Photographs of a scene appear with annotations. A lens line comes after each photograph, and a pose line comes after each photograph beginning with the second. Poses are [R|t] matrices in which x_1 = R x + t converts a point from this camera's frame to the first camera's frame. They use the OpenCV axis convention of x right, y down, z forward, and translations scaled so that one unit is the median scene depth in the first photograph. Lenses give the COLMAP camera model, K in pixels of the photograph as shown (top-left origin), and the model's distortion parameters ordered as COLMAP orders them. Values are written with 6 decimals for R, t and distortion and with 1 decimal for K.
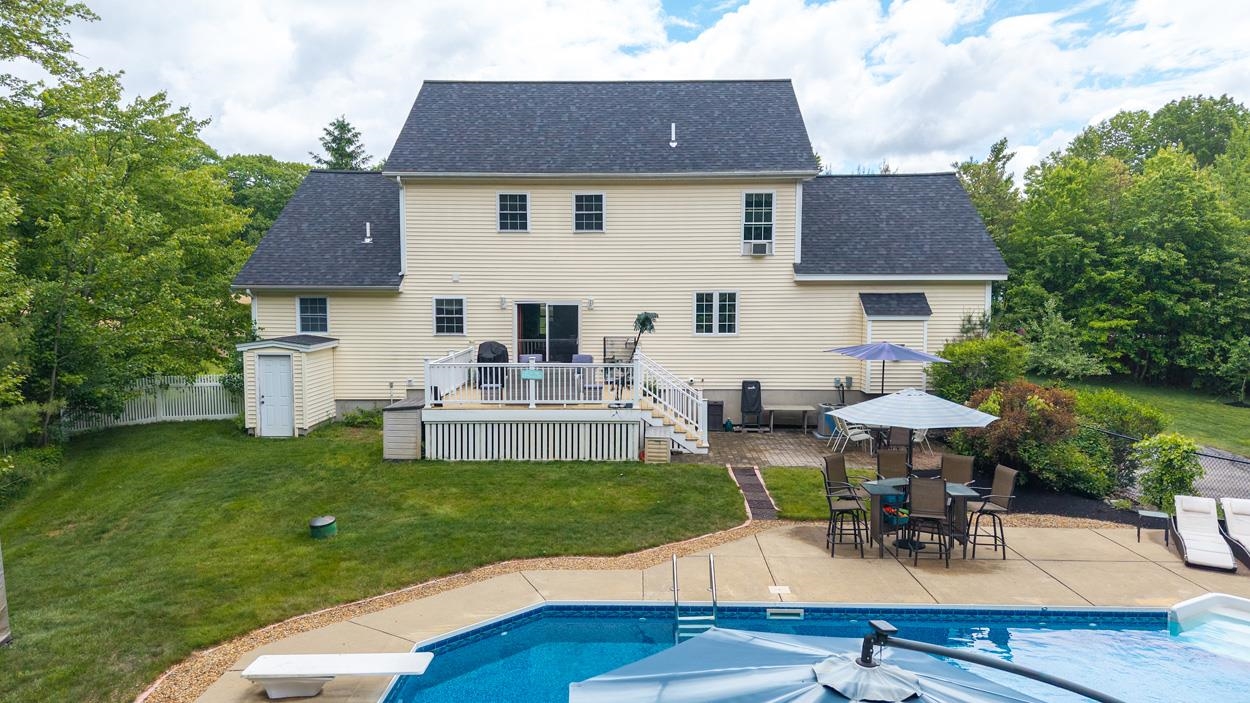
lens RADIAL K [[839.2, 0, 586.6], [0, 839.2, 353.1], [0, 0, 1]] dist [0.022498, -0.006066]
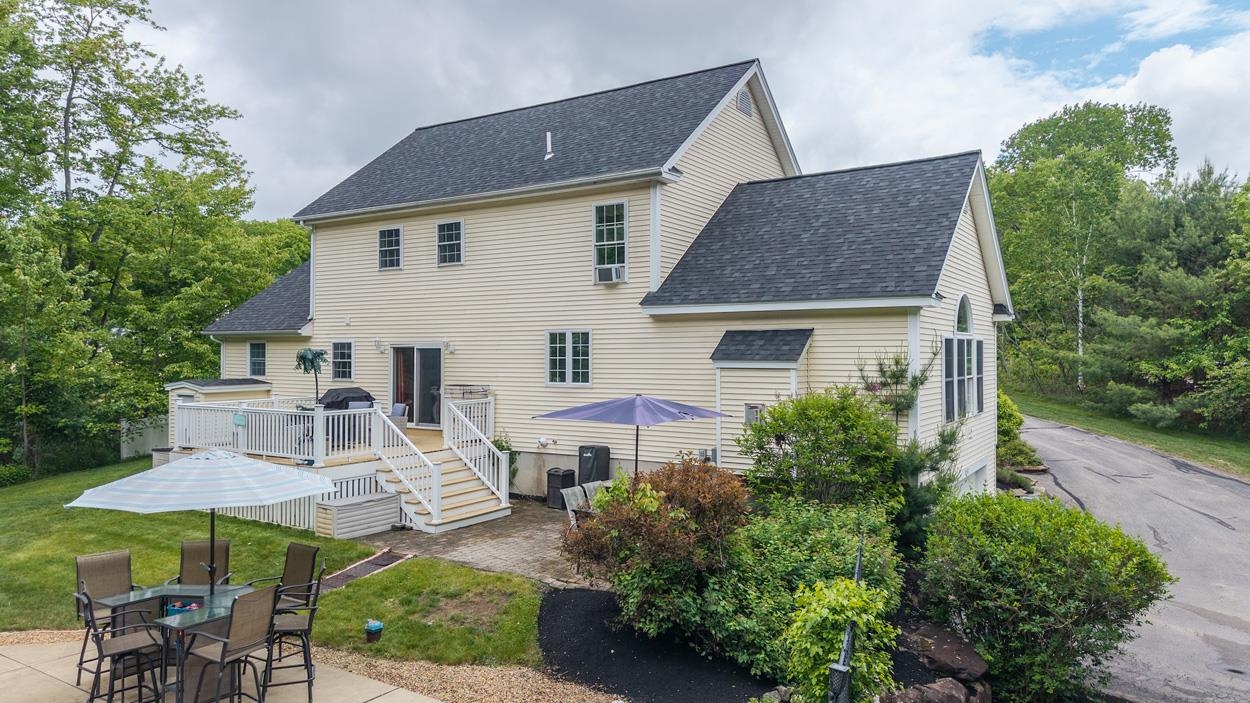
lens RADIAL K [[819.8, 0, 622.0], [0, 819.8, 351.4], [0, 0, 1]] dist [-0.002923, -0.004548]
pose [[0.869963, -0.000437, -0.493117, 0.582512], [-0.038187, 0.996937, -0.068252, -0.002746], [0.491637, 0.078207, 0.867281, 0.351109]]
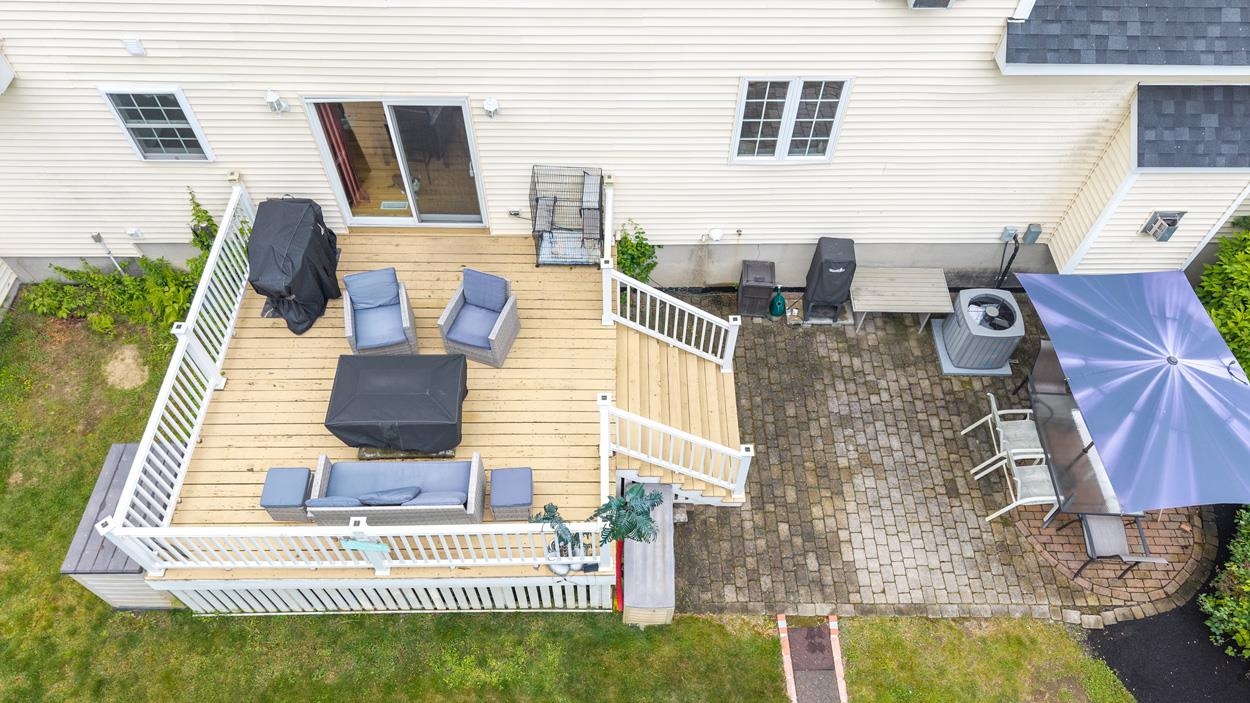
lens RADIAL K [[819.8, 0, 622.0], [0, 819.8, 351.4], [0, 0, 1]] dist [-0.002923, -0.004548]
pose [[0.997615, -0.055985, 0.040365, 0.046140], [0.004127, 0.632175, 0.774815, -0.297359], [-0.068896, -0.772800, 0.630899, 0.653842]]
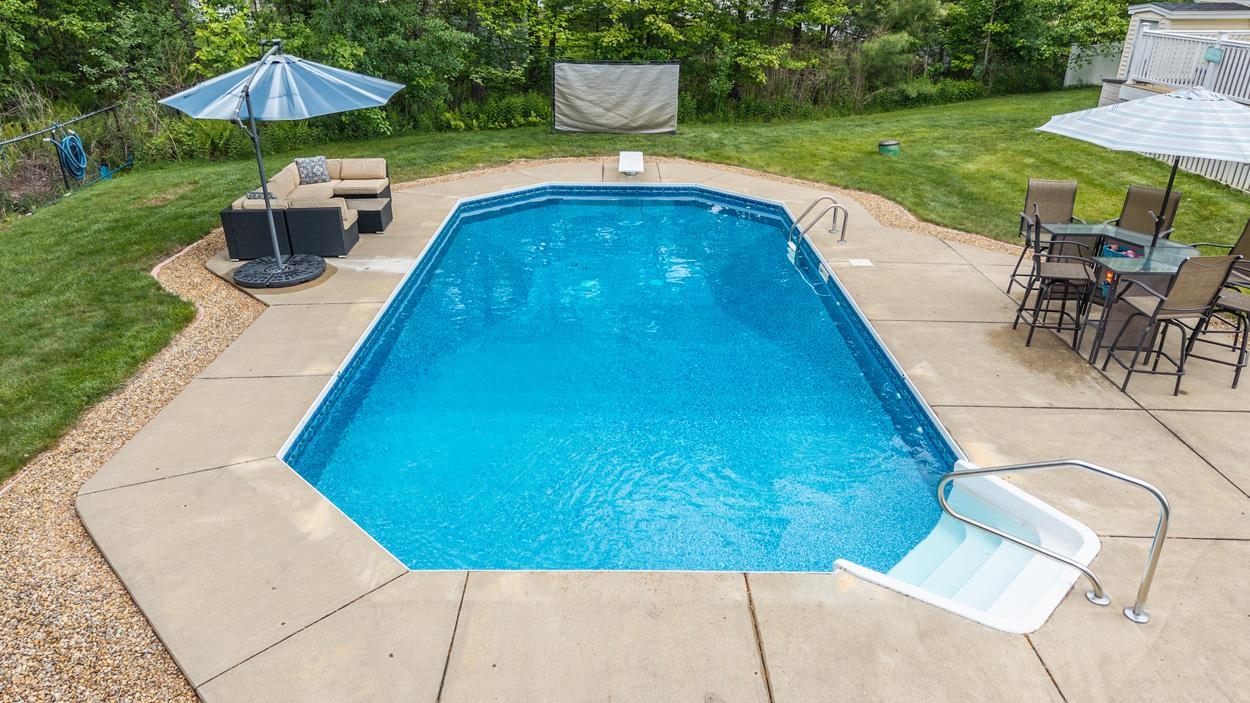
lens RADIAL K [[819.8, 0, 622.0], [0, 819.8, 351.4], [0, 0, 1]] dist [-0.002923, -0.004548]
pose [[0.040956, 0.422929, -0.905237, 0.568307], [-0.075460, 0.904719, 0.419273, -0.001076], [0.996307, 0.051137, 0.068968, 0.340193]]
